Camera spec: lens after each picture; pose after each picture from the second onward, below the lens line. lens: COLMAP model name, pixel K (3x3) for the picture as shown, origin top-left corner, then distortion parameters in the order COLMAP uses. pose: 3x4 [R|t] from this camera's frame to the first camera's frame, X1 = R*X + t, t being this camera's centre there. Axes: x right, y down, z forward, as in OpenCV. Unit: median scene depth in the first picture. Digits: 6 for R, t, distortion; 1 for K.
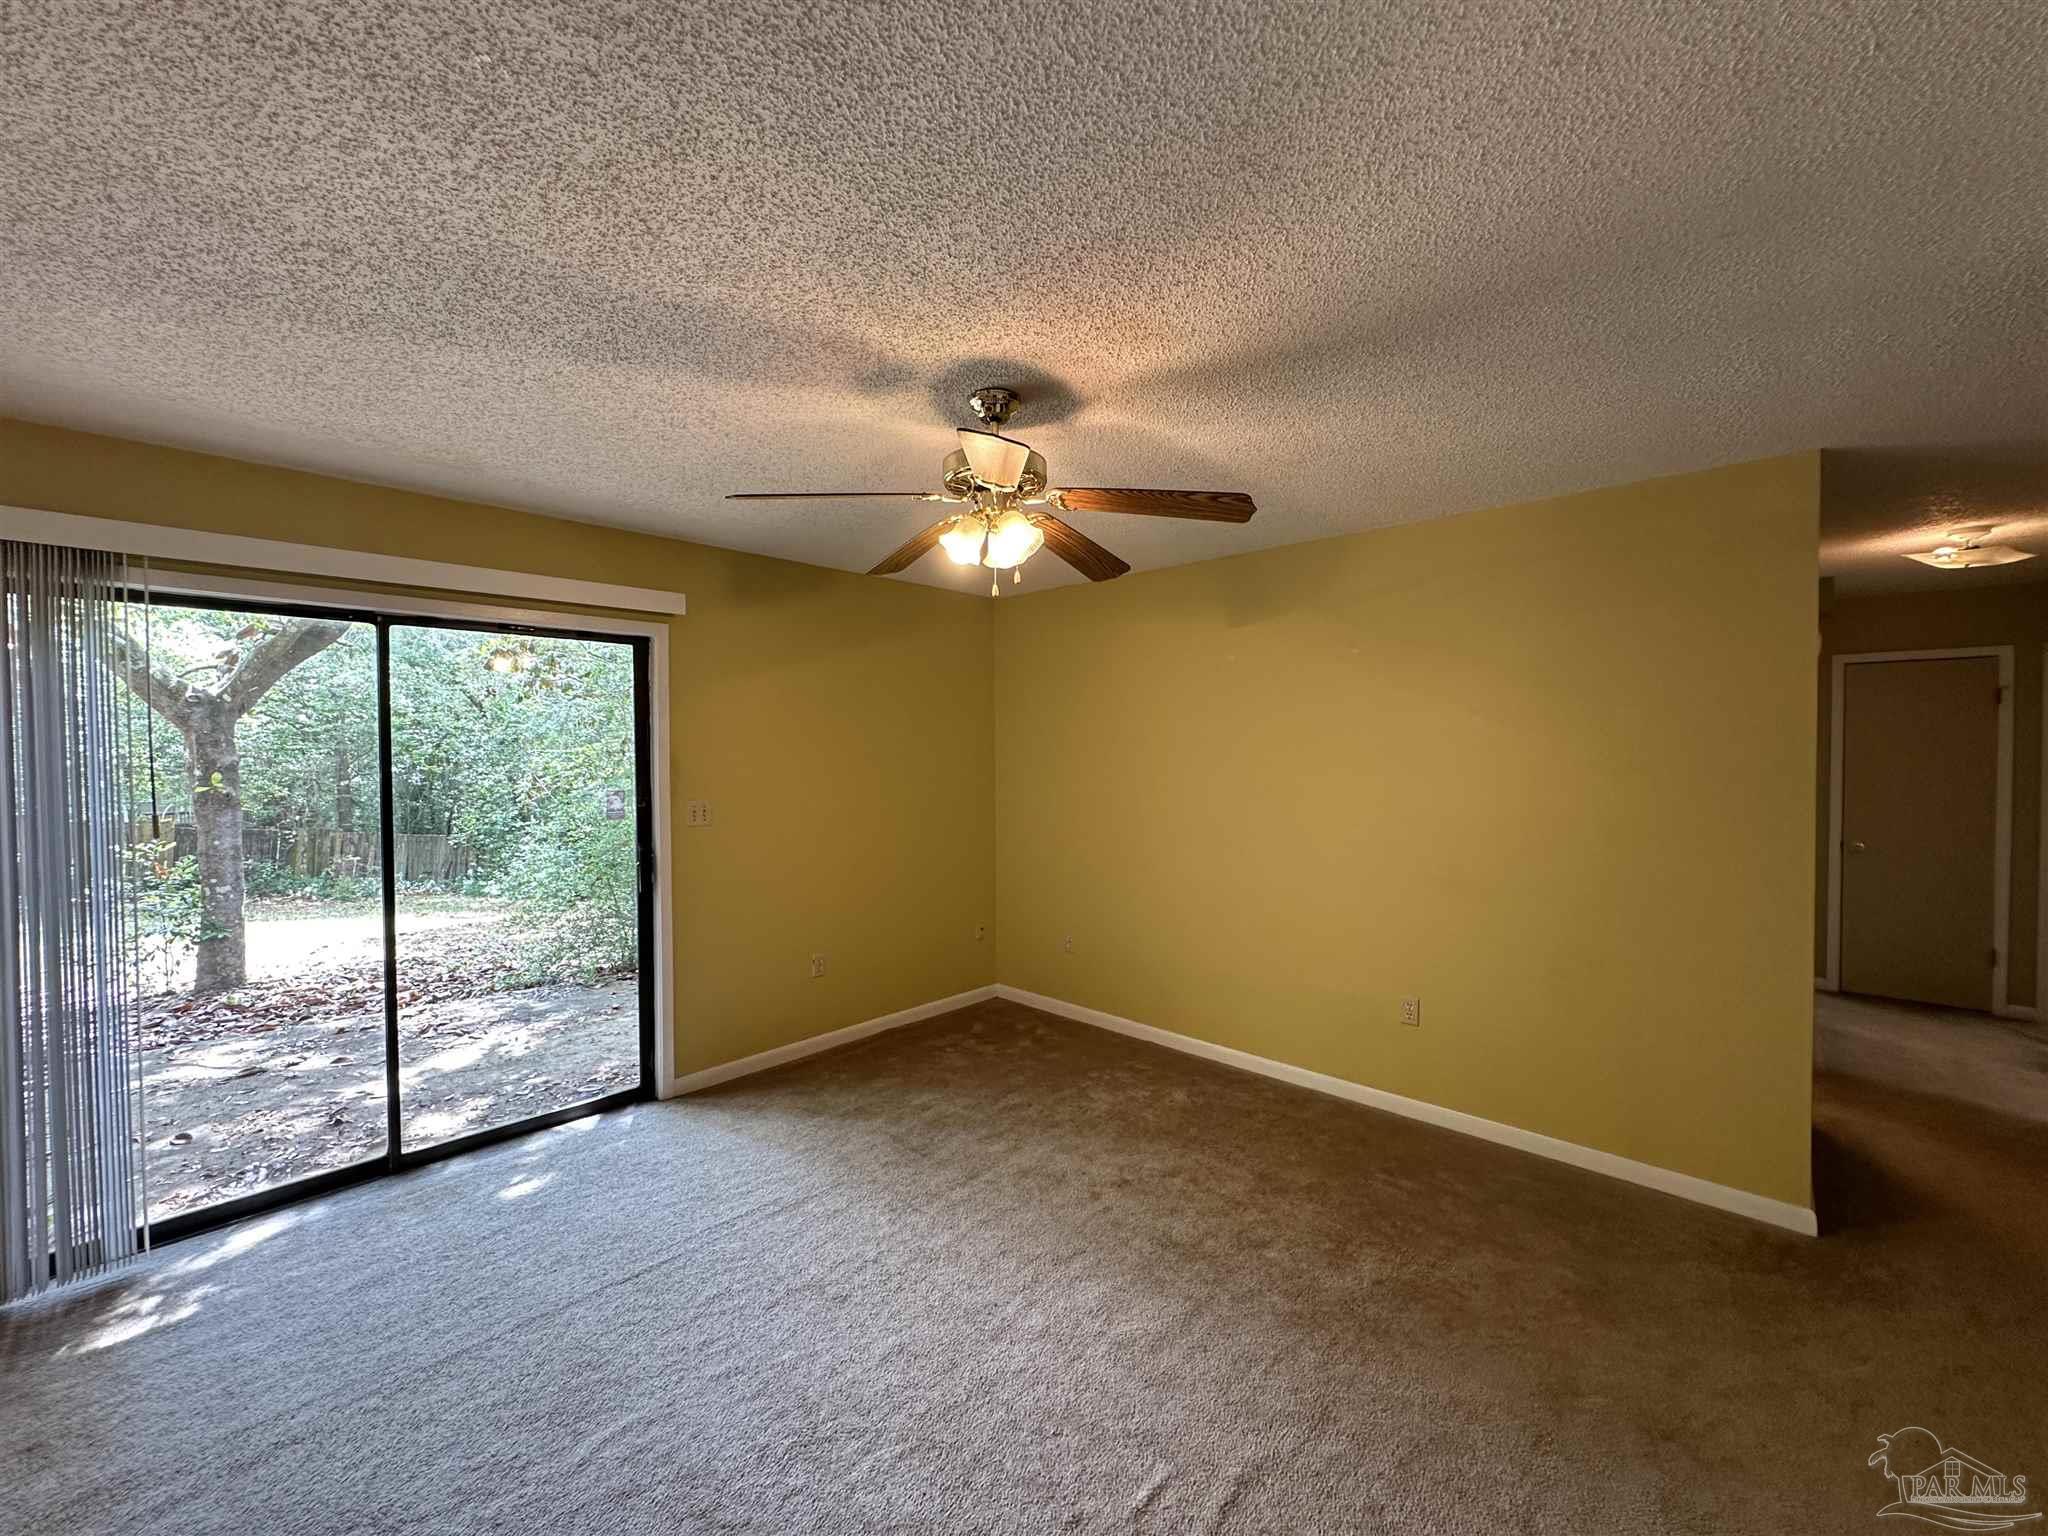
lens RADIAL K [[820.7, 0, 1024.0], [0, 820.7, 768.0], [0, 0, 1]] dist [-0.006936, 0.003370]
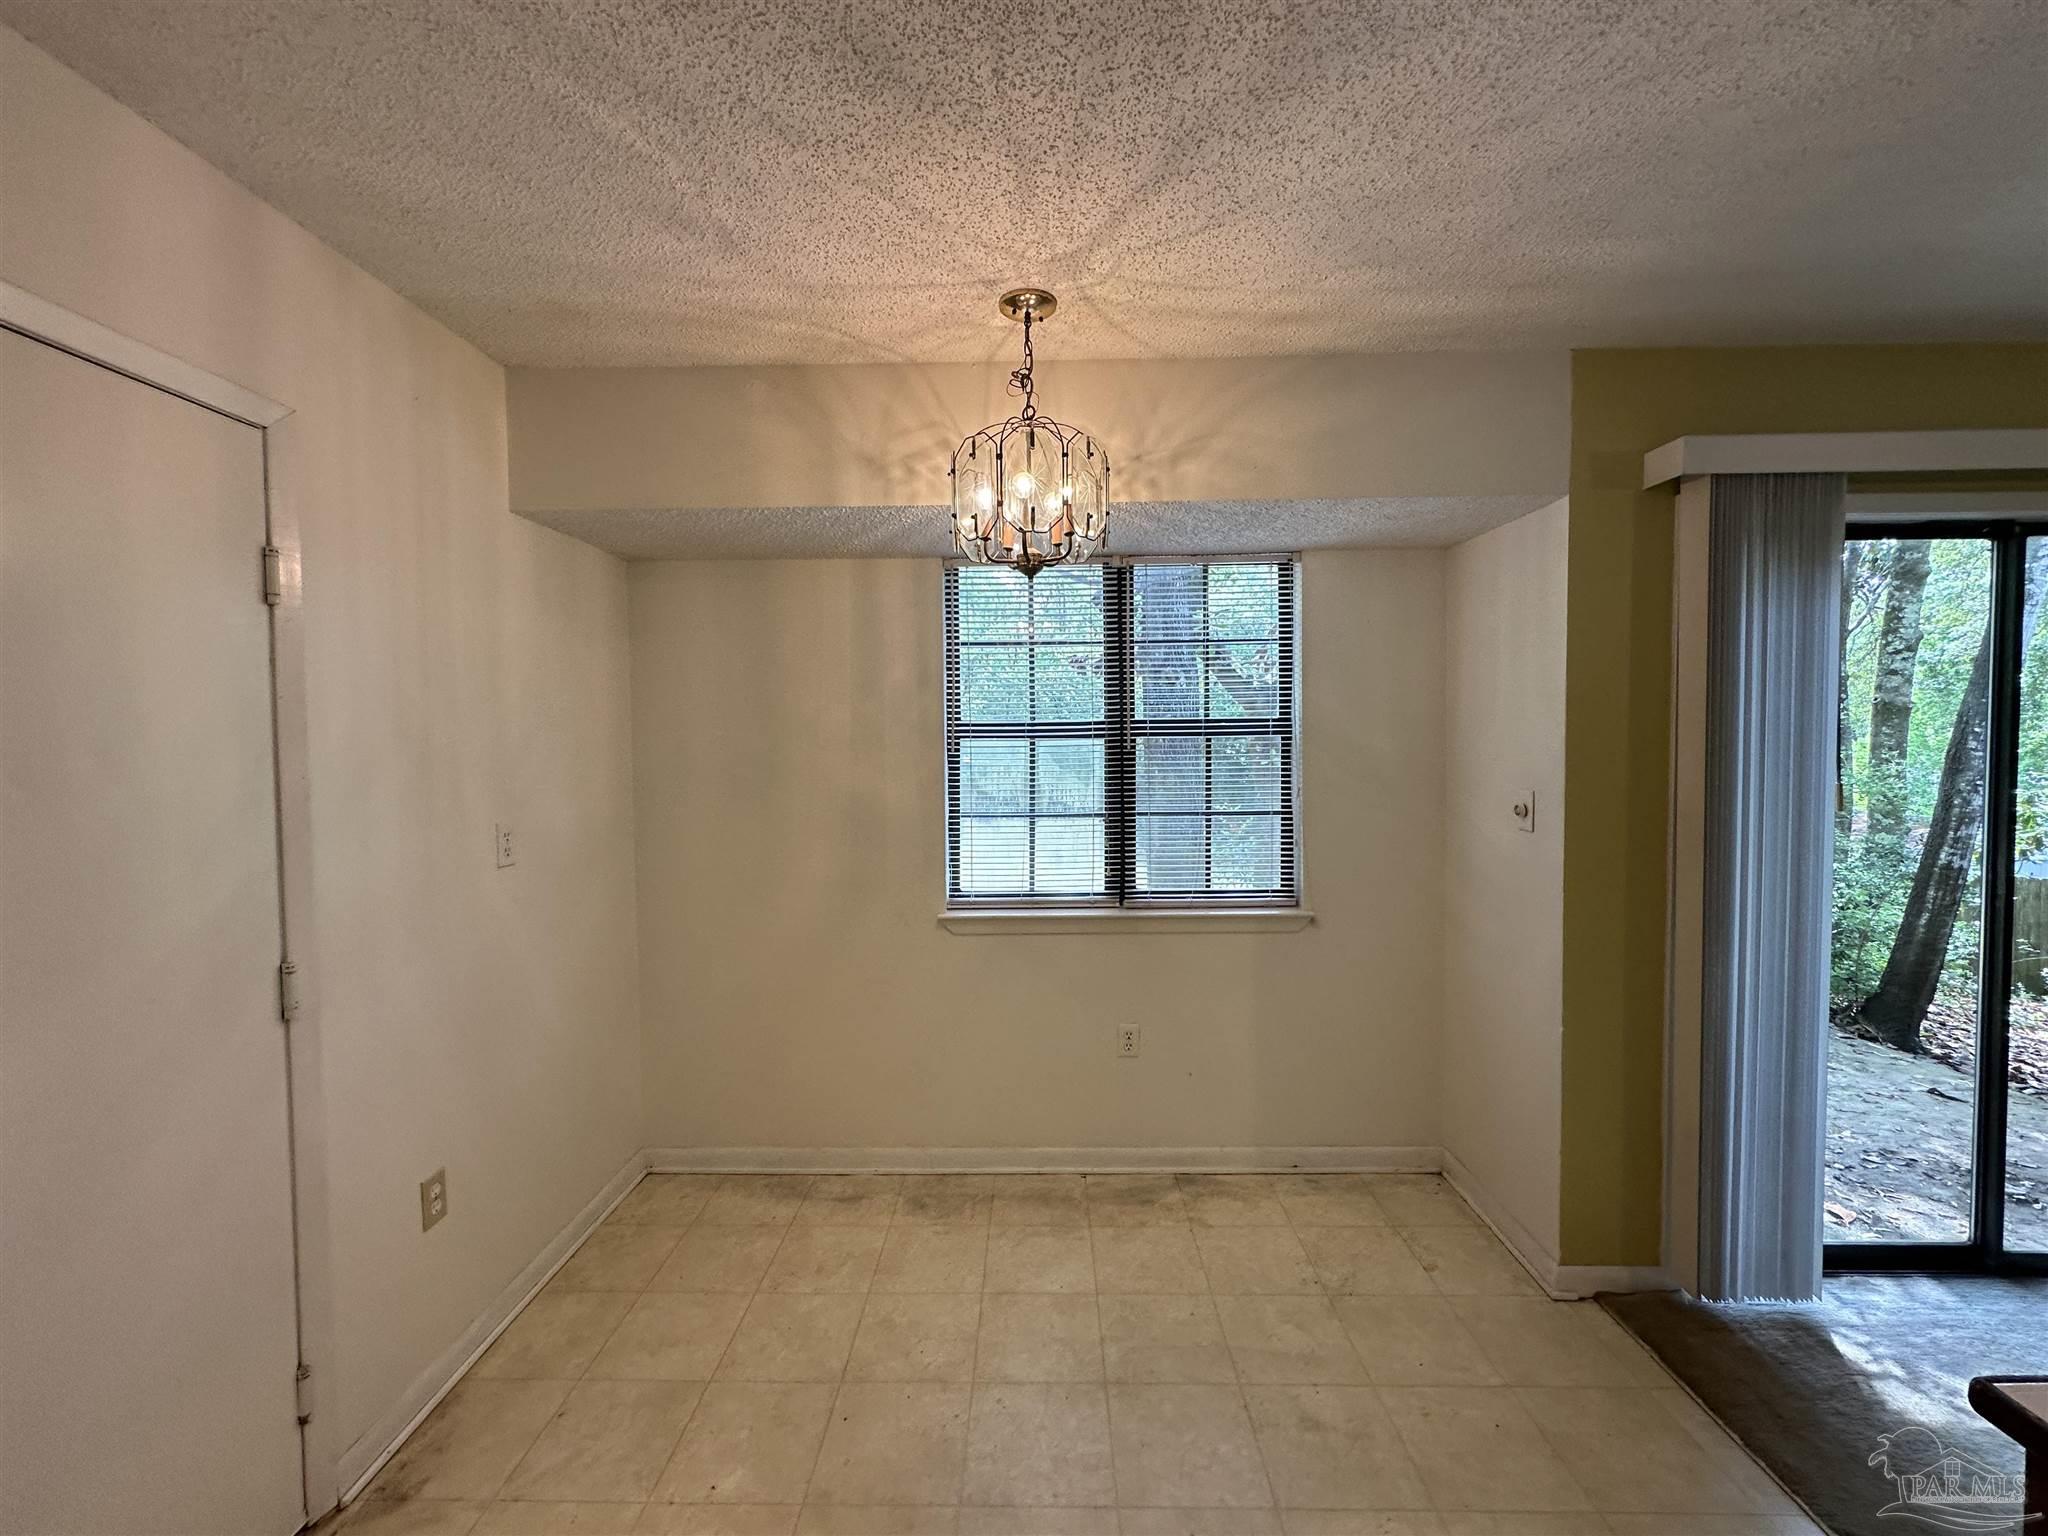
lens RADIAL K [[838.1, 0, 1024.0], [0, 838.1, 768.0], [0, 0, 1]] dist [-0.003491, -0.000107]
pose [[0.678078, 0.021153, -0.734685, -0.687175], [-0.013432, 0.999775, 0.016388, 0.028403], [0.734867, -0.001244, 0.678210, -0.144966]]
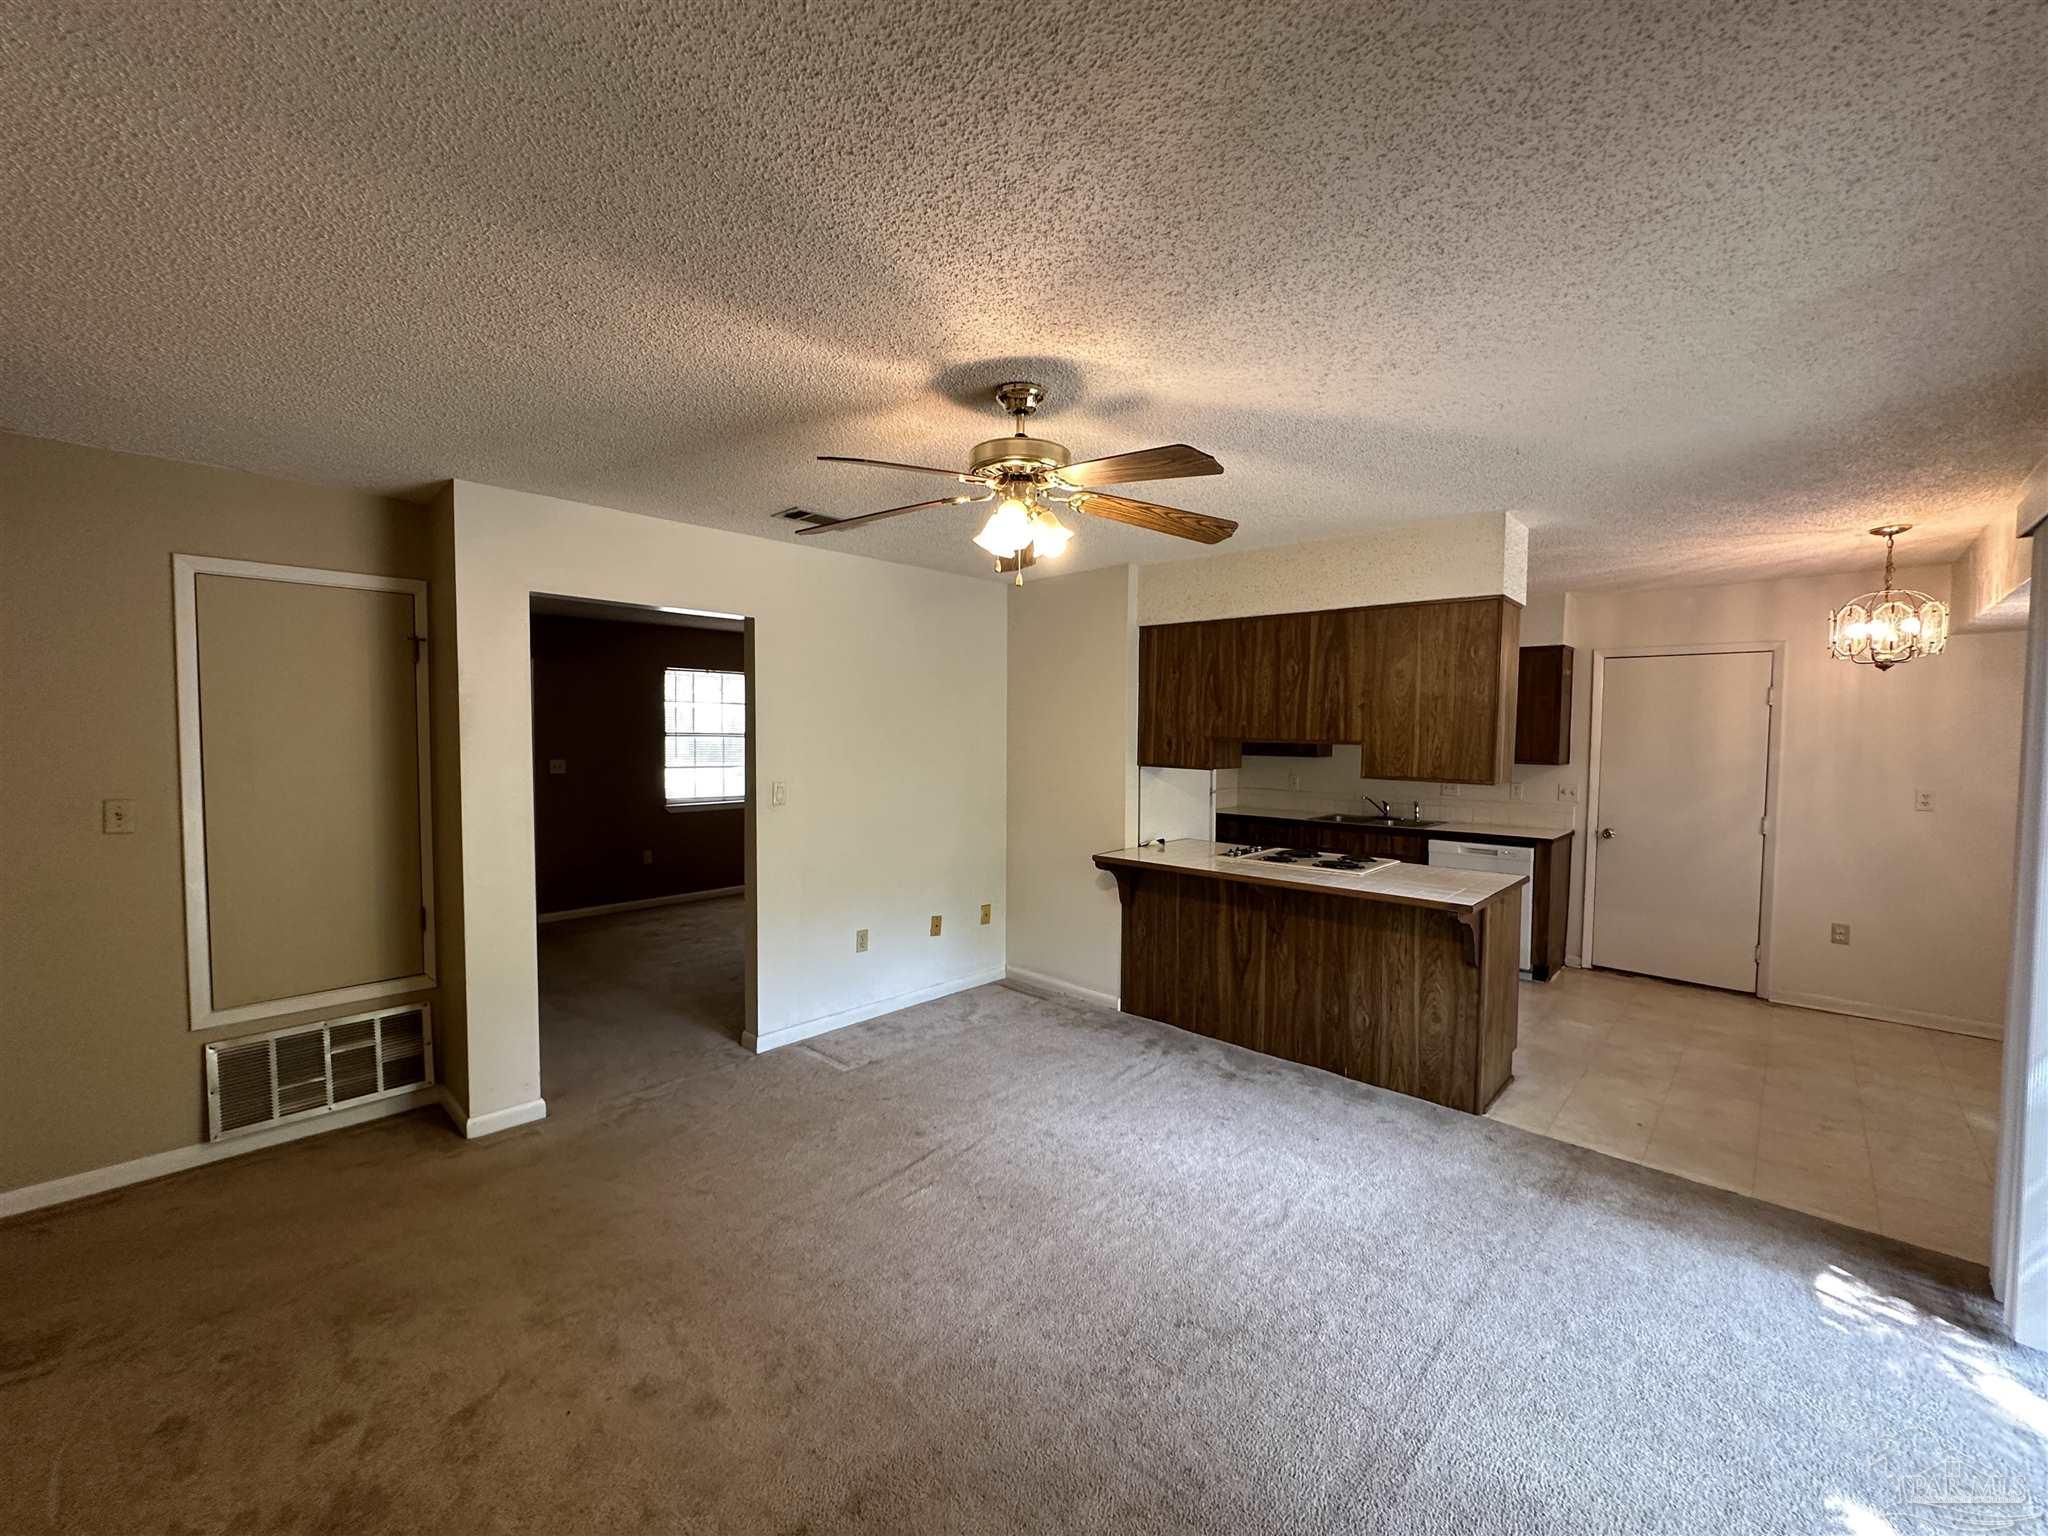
lens RADIAL K [[820.7, 0, 1024.0], [0, 820.7, 768.0], [0, 0, 1]] dist [-0.006936, 0.003370]
pose [[-0.999987, -0.002175, 0.004631, -0.028936], [-0.001840, 0.997471, 0.071053, -0.035503], [-0.004773, 0.071044, -0.997462, 1.248186]]
